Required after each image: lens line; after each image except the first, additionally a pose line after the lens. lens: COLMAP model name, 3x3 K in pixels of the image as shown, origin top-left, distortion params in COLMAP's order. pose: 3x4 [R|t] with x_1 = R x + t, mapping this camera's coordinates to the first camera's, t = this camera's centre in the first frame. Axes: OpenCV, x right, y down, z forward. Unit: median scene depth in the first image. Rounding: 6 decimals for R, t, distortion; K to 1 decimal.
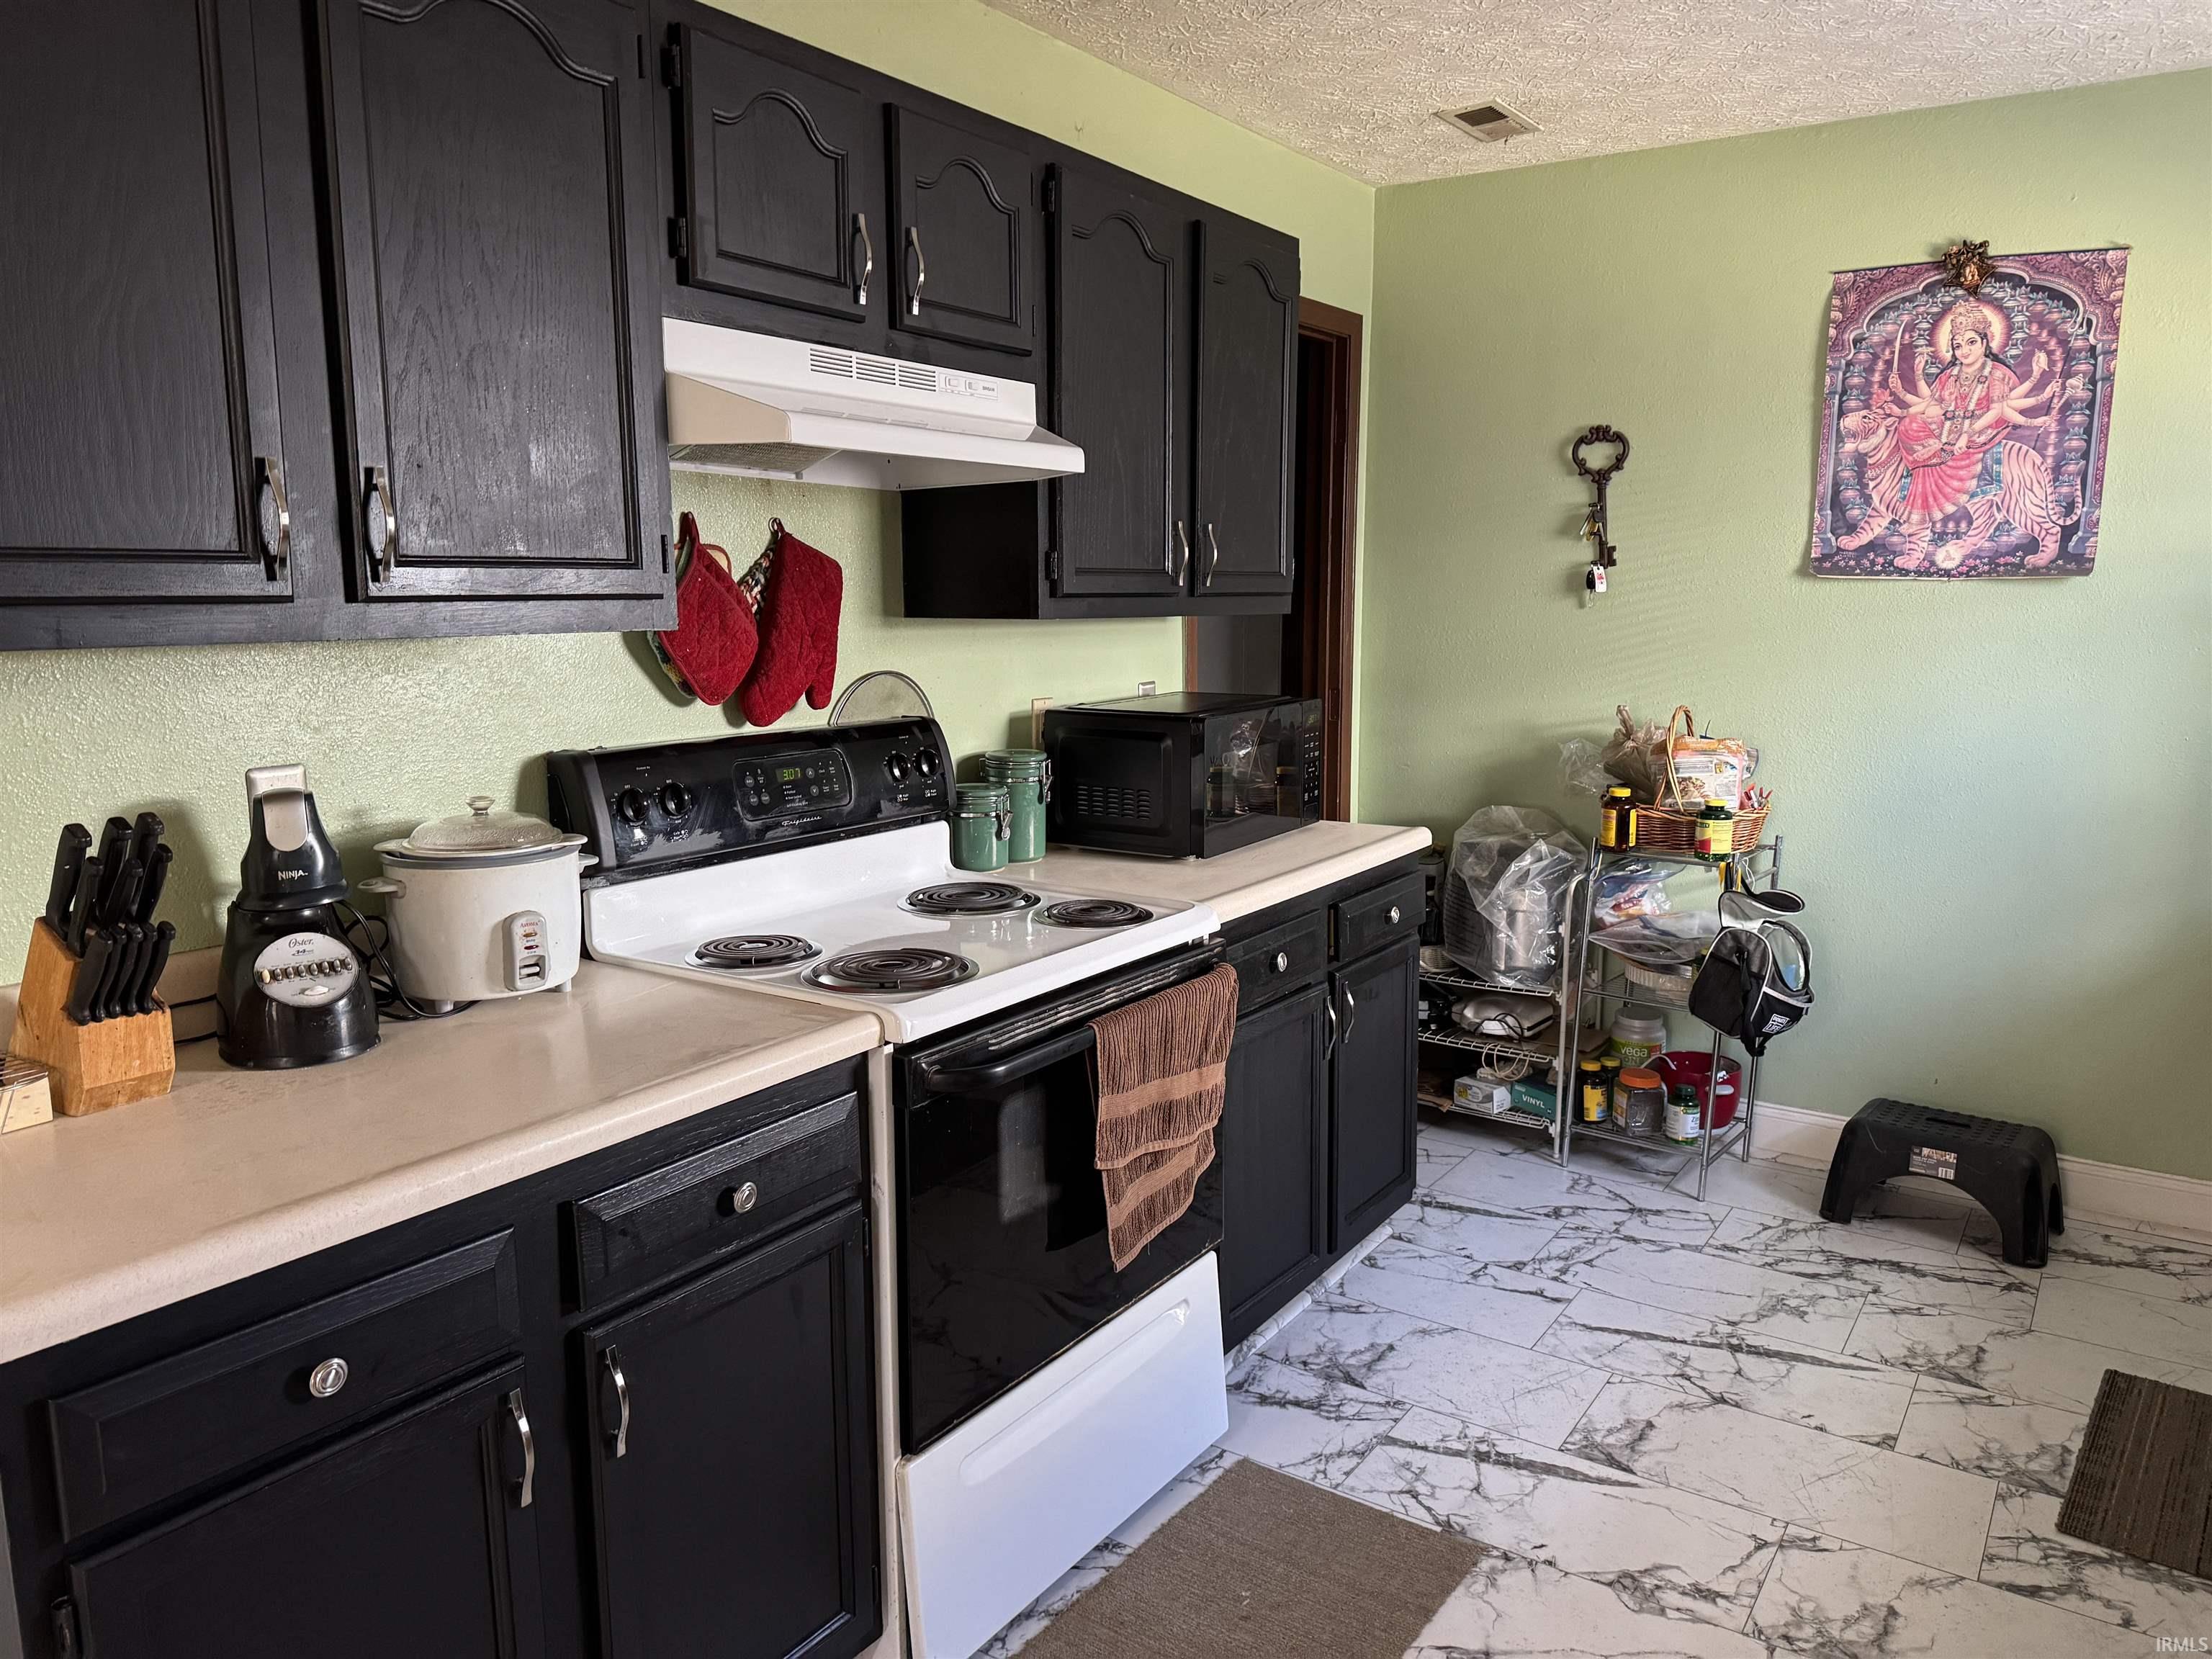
lens RADIAL K [[1565.6, 0, 1096.4], [0, 1565.6, 818.6], [0, 0, 1]] dist [0.014360, -0.024508]
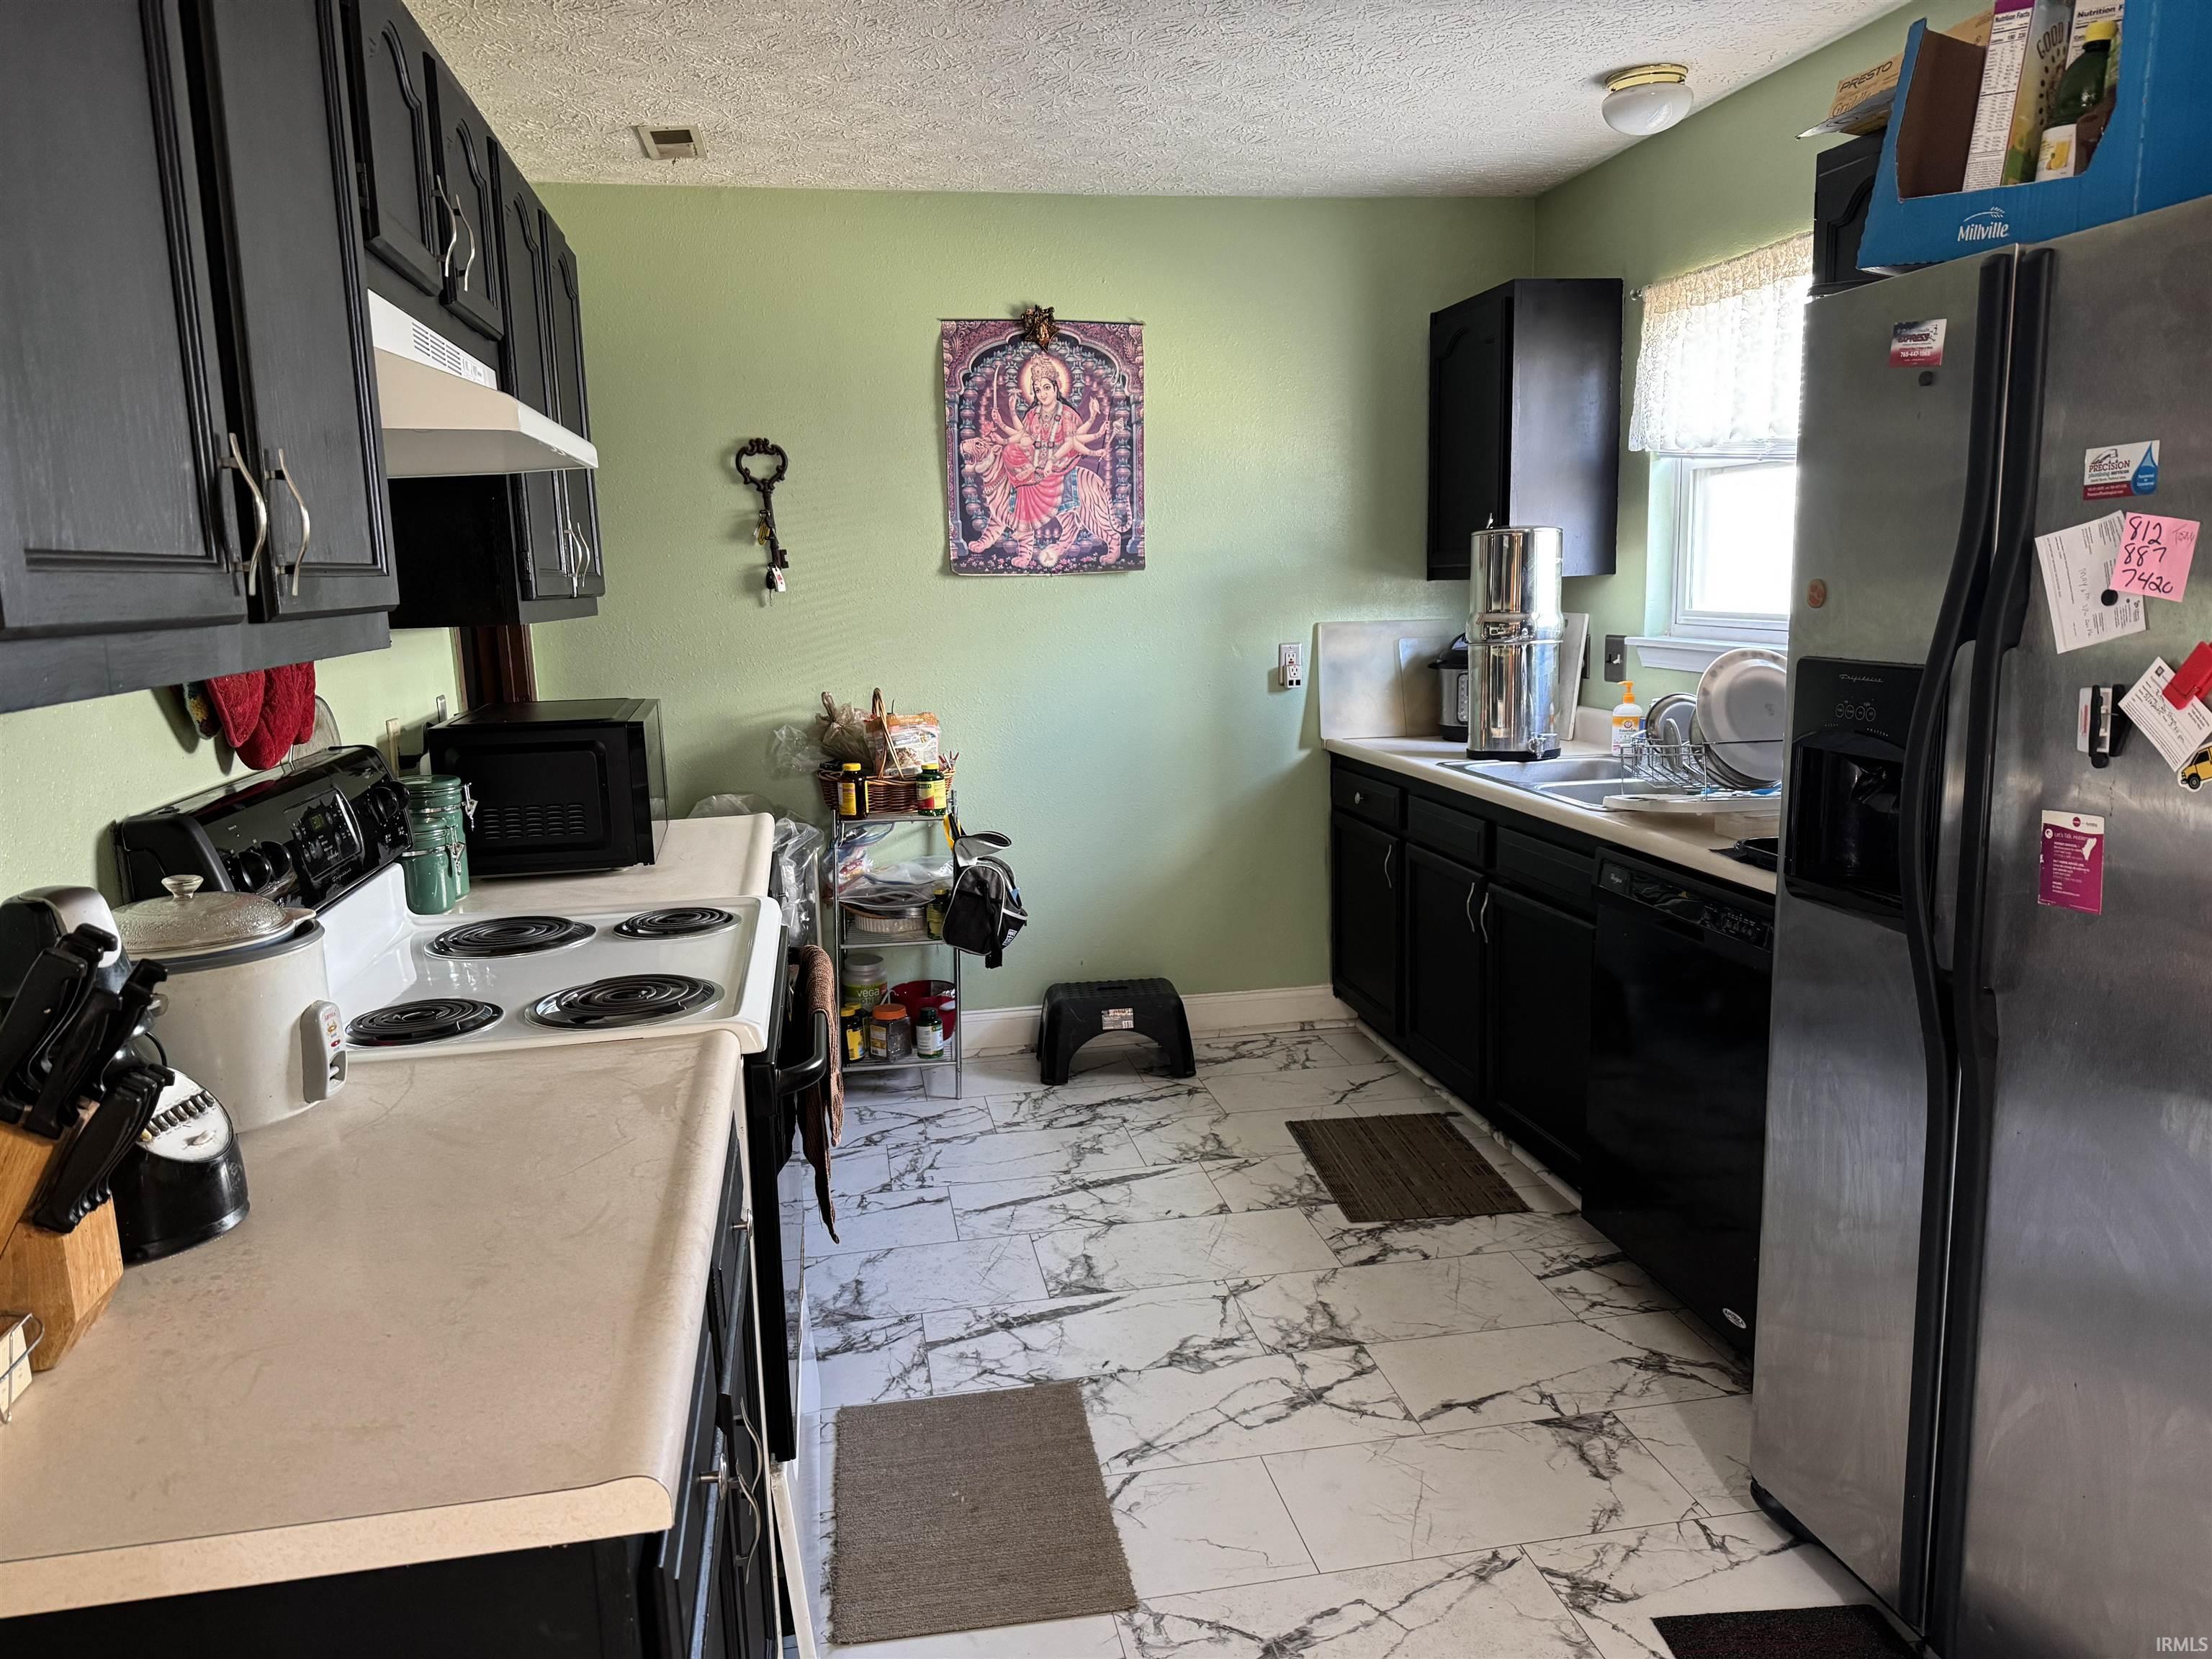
lens RADIAL K [[1541.3, 0, 1102.3], [0, 1541.3, 836.3], [0, 0, 1]] dist [0.180316, -0.311628]
pose [[0.706779, -0.135788, 0.694280, -0.346431], [0.130887, 0.989562, 0.060297, -0.011660], [-0.695221, 0.048256, 0.717175, 0.070896]]
